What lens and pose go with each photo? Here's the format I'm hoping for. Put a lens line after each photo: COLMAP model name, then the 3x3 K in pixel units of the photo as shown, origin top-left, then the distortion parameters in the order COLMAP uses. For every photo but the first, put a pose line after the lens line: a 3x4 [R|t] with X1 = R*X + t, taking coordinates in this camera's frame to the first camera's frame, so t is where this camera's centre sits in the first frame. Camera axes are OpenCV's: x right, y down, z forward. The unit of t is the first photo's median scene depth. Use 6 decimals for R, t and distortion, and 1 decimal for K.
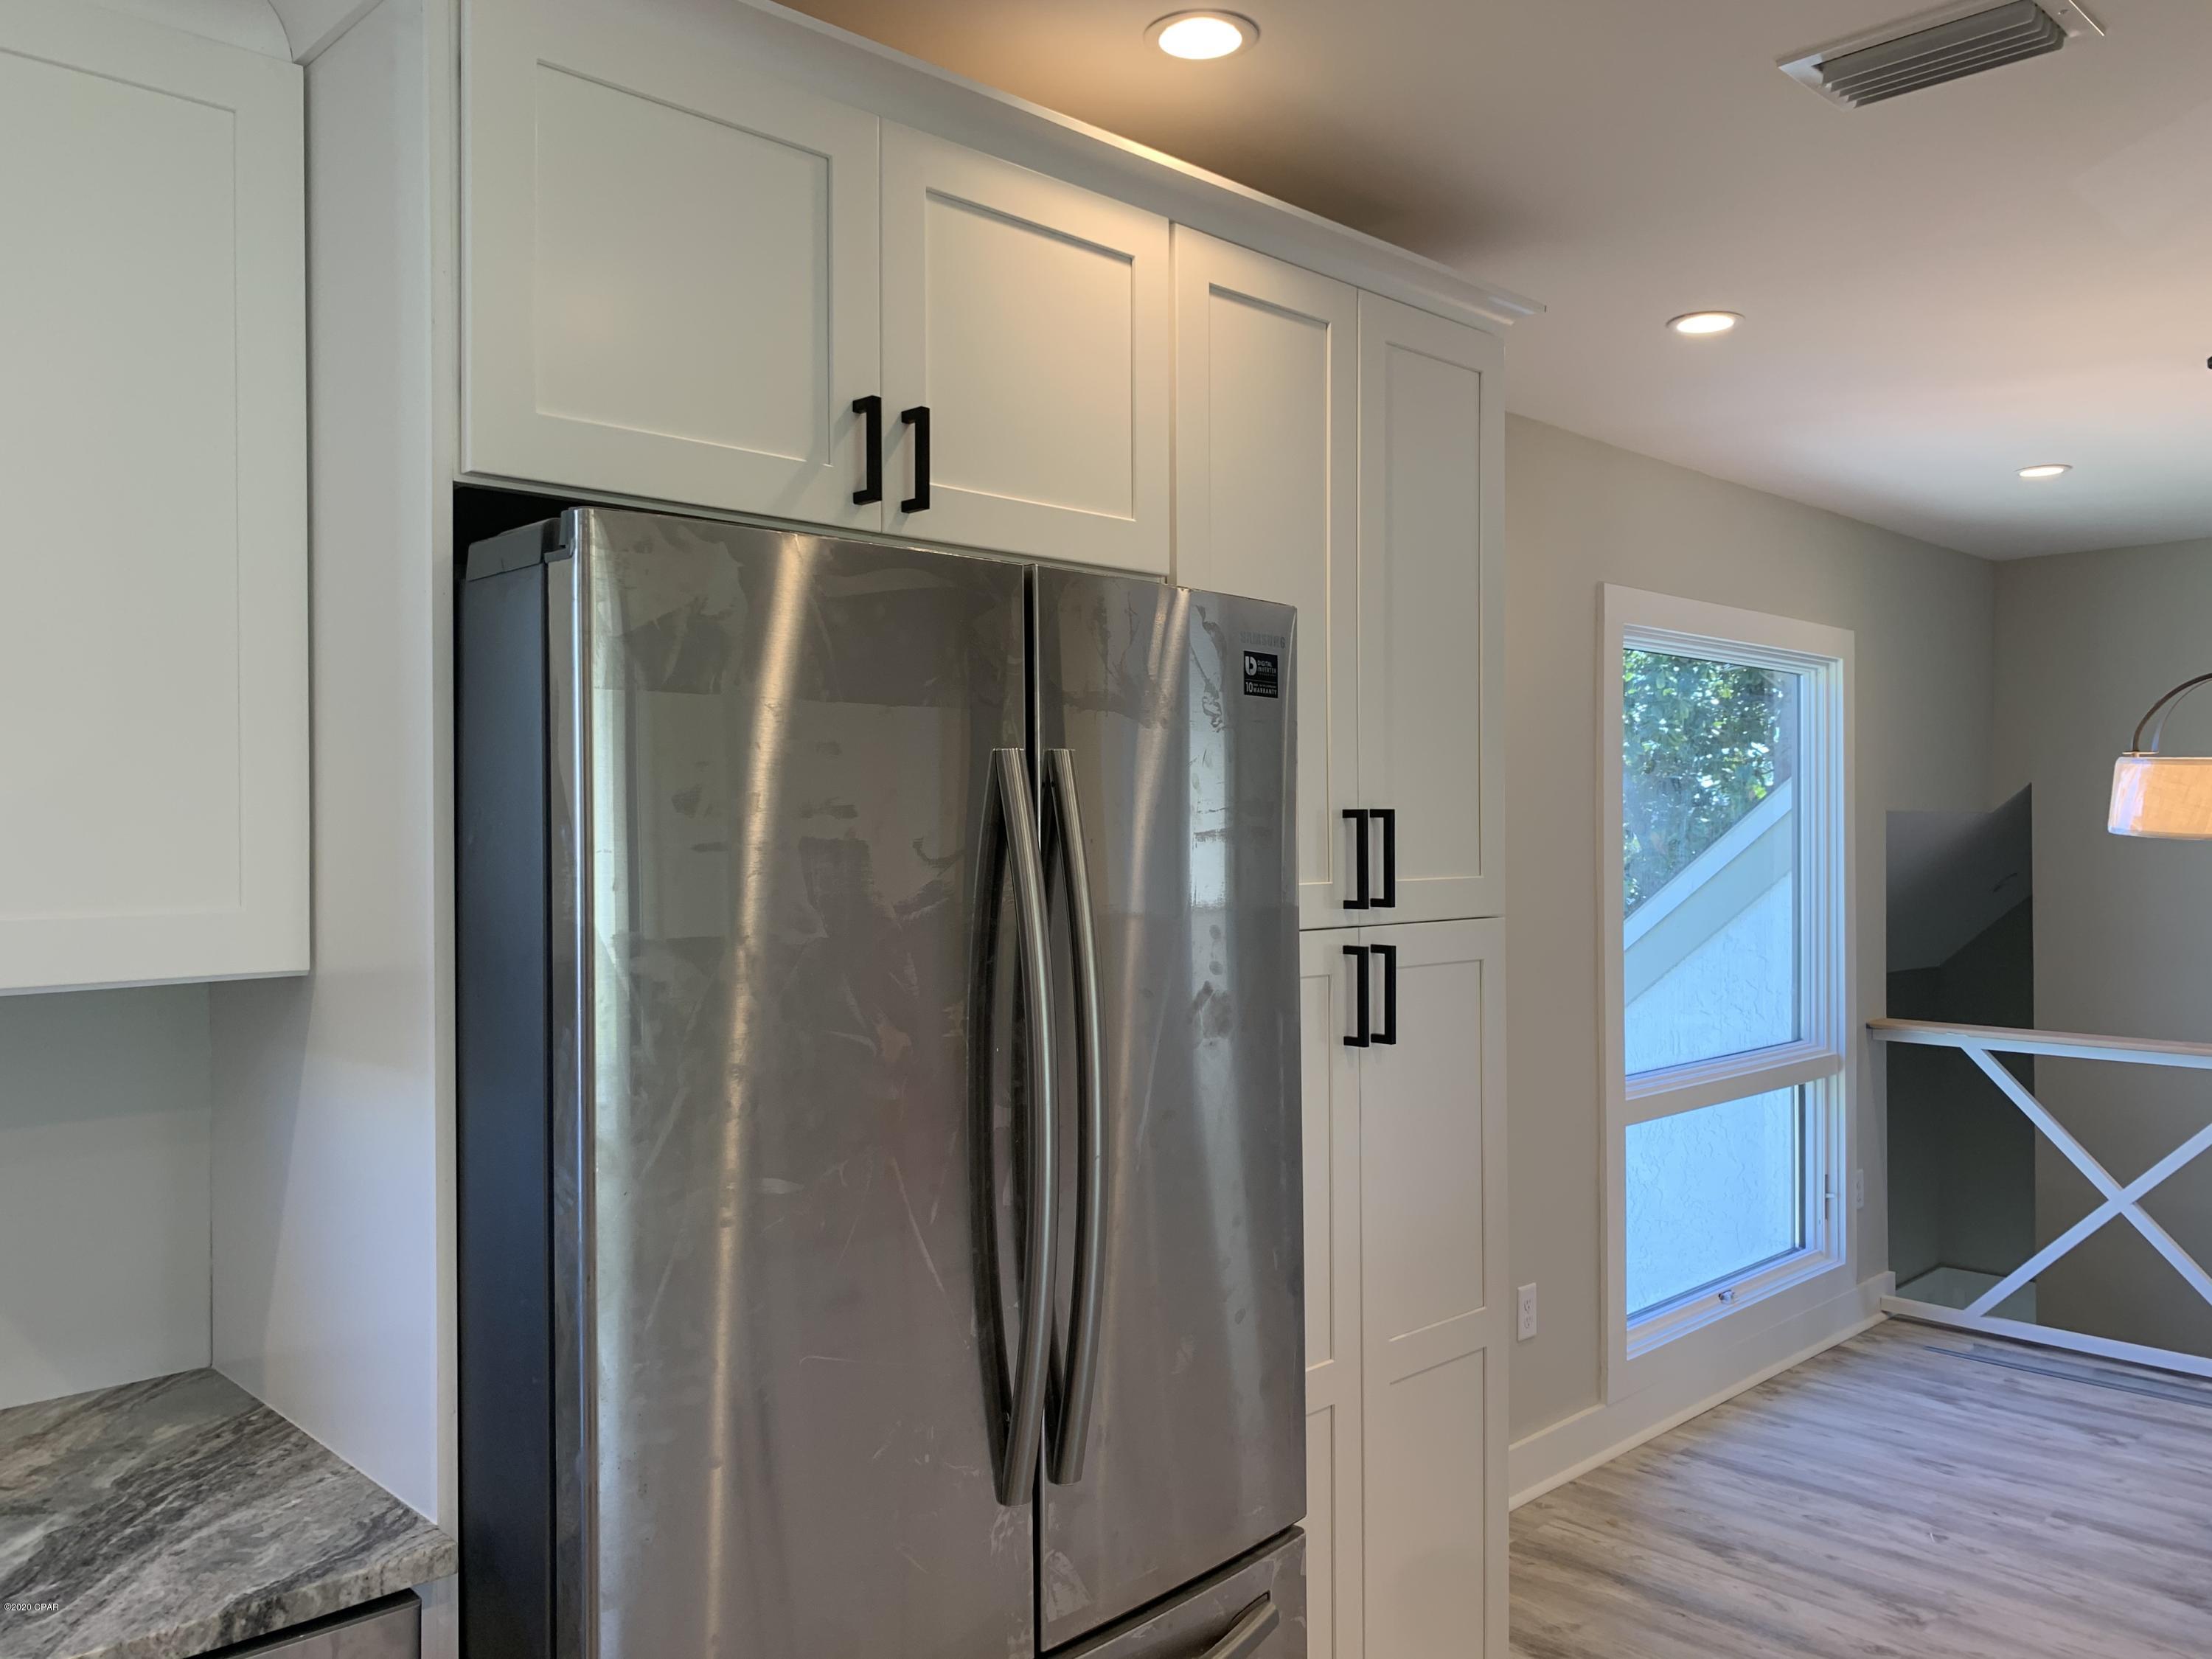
lens RADIAL K [[1690.2, 0, 1103.9], [0, 1690.2, 828.0], [0, 0, 1]] dist [0.036308, -0.044930]
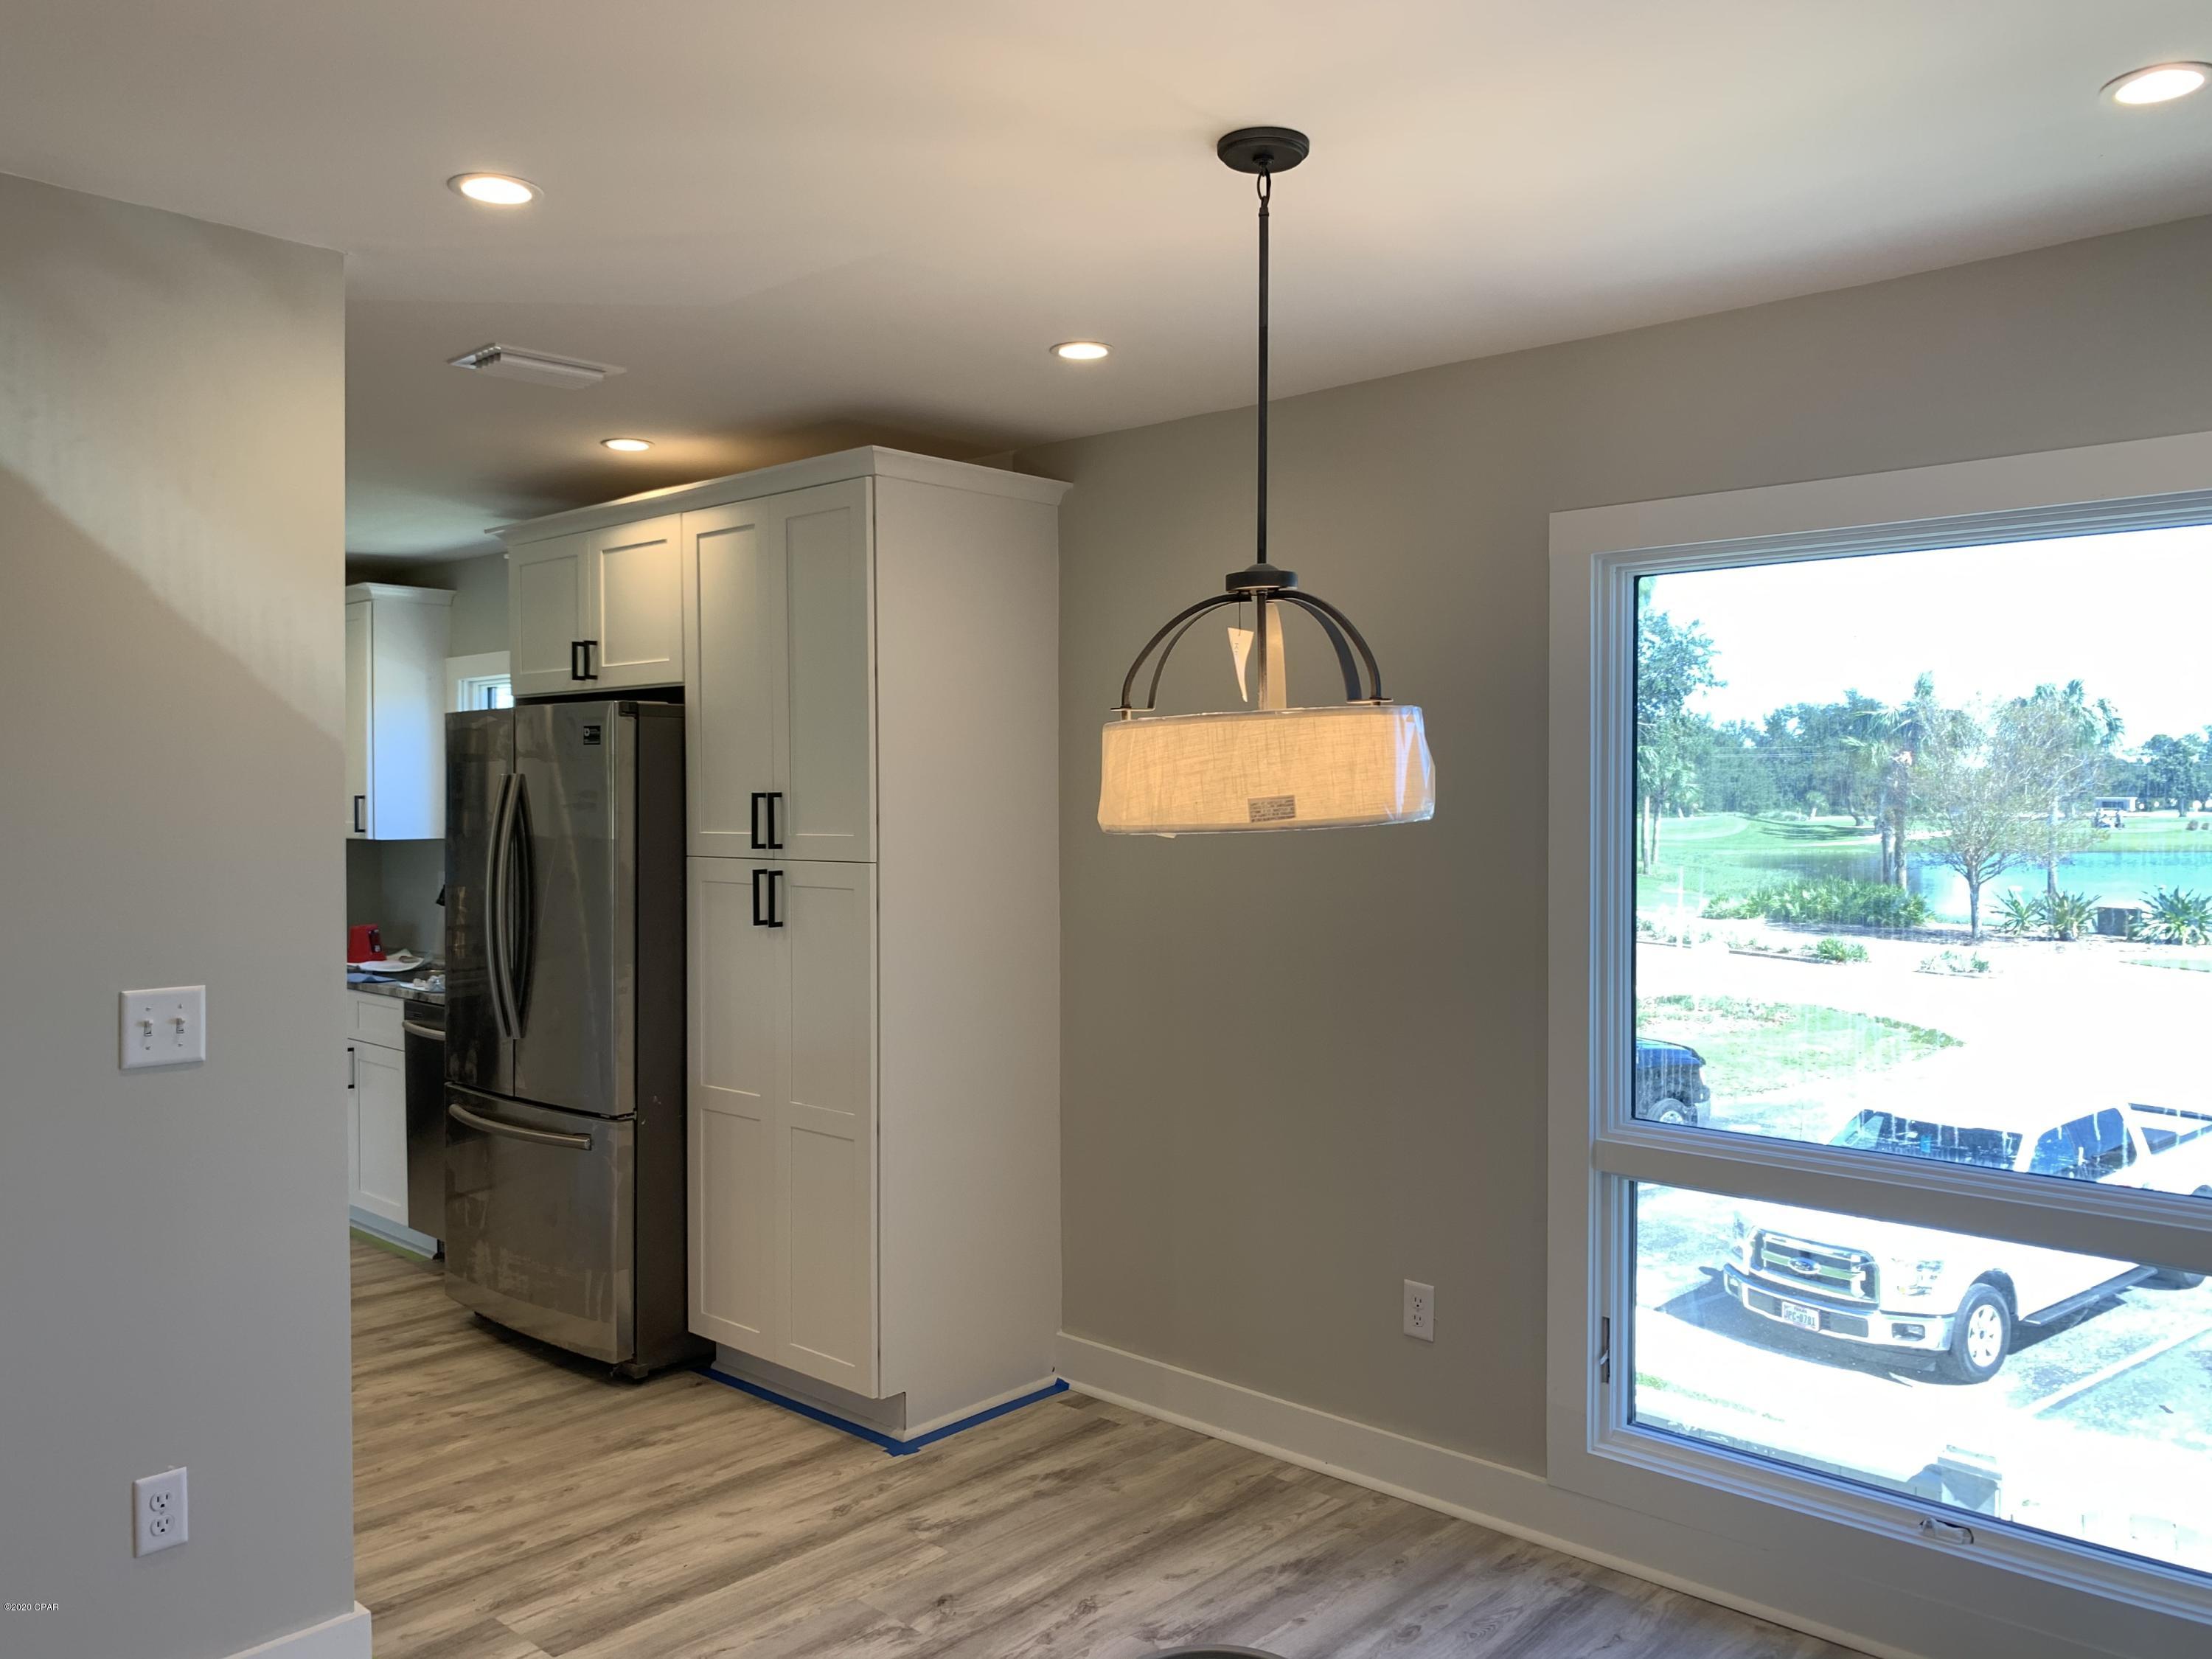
lens RADIAL K [[1690.2, 0, 1103.4], [0, 1690.2, 827.9], [0, 0, 1]] dist [0.036308, -0.044930]
pose [[0.054310, 0.025103, -0.998209, 1.457790], [-0.000520, 0.999685, 0.025112, -0.014425], [0.998524, -0.000845, 0.054306, 0.945243]]
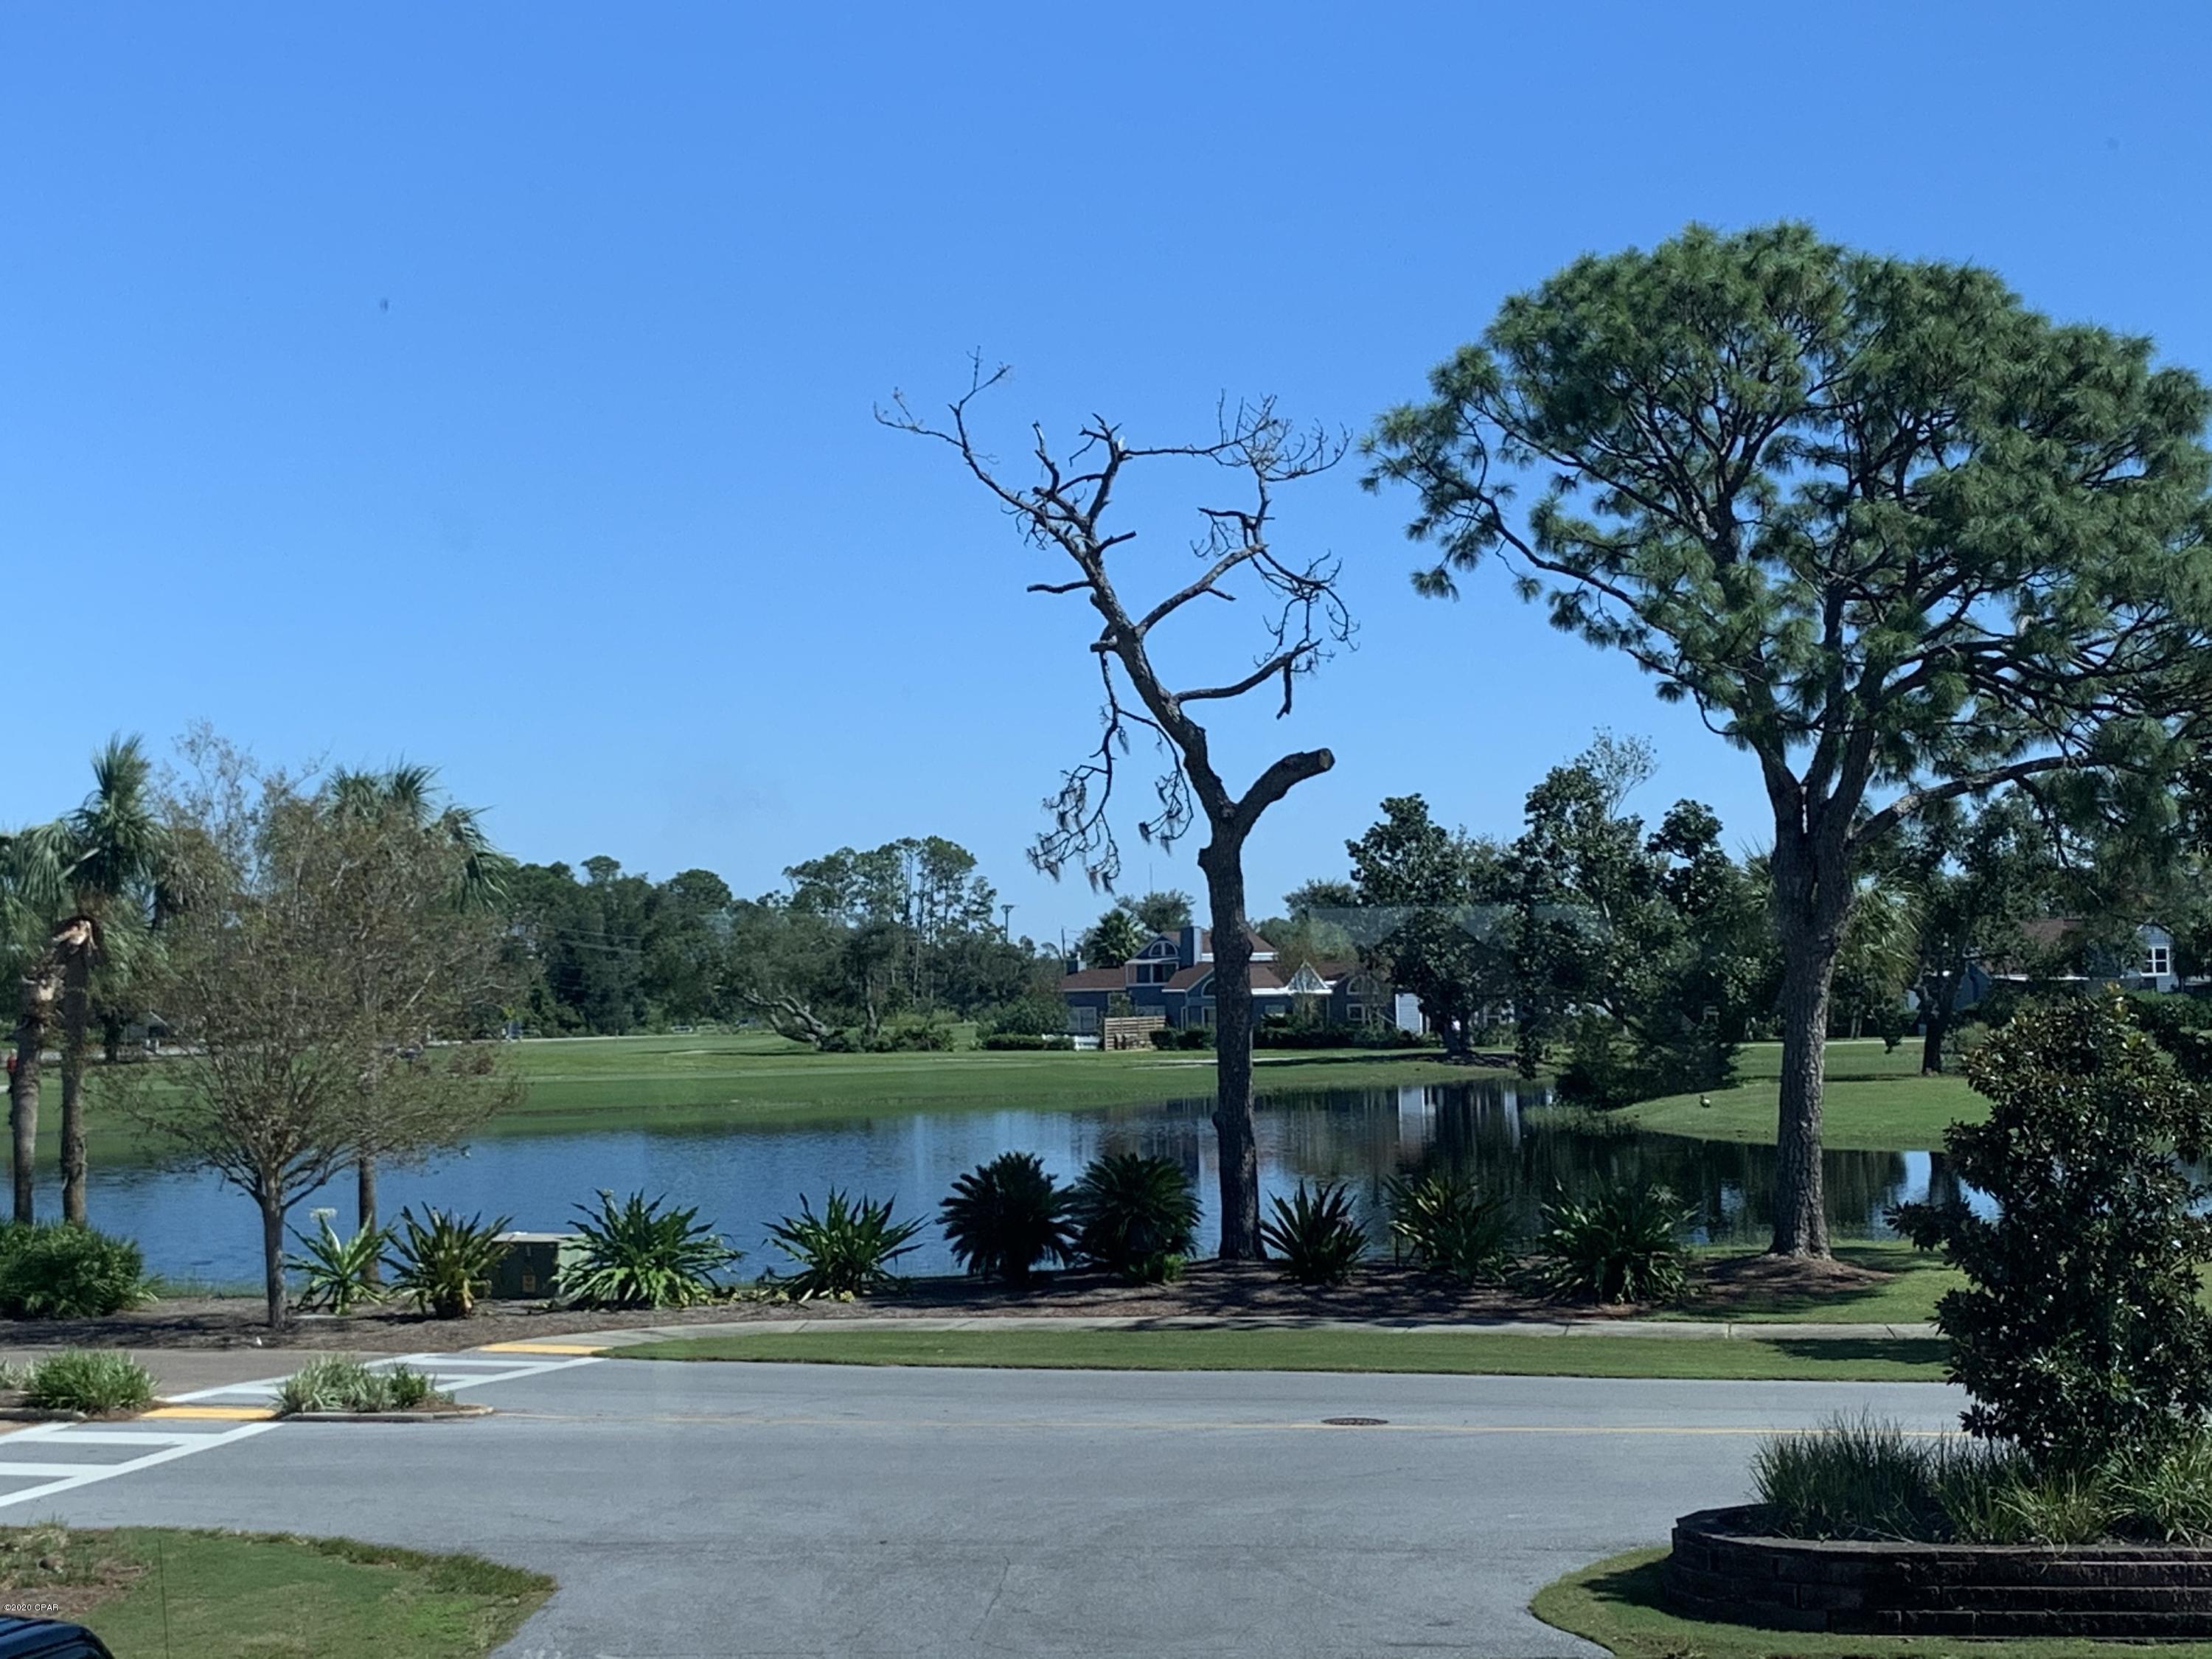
lens RADIAL K [[3772.2, 0, 1118.2], [0, 3772.2, 820.9], [0, 0, 1]] dist [0.040927, 0.000000]
pose [[0.746933, -0.039205, -0.663743, -0.495545], [0.015198, 0.999006, -0.041905, -0.015973], [0.664726, 0.021212, 0.746786, 0.296939]]
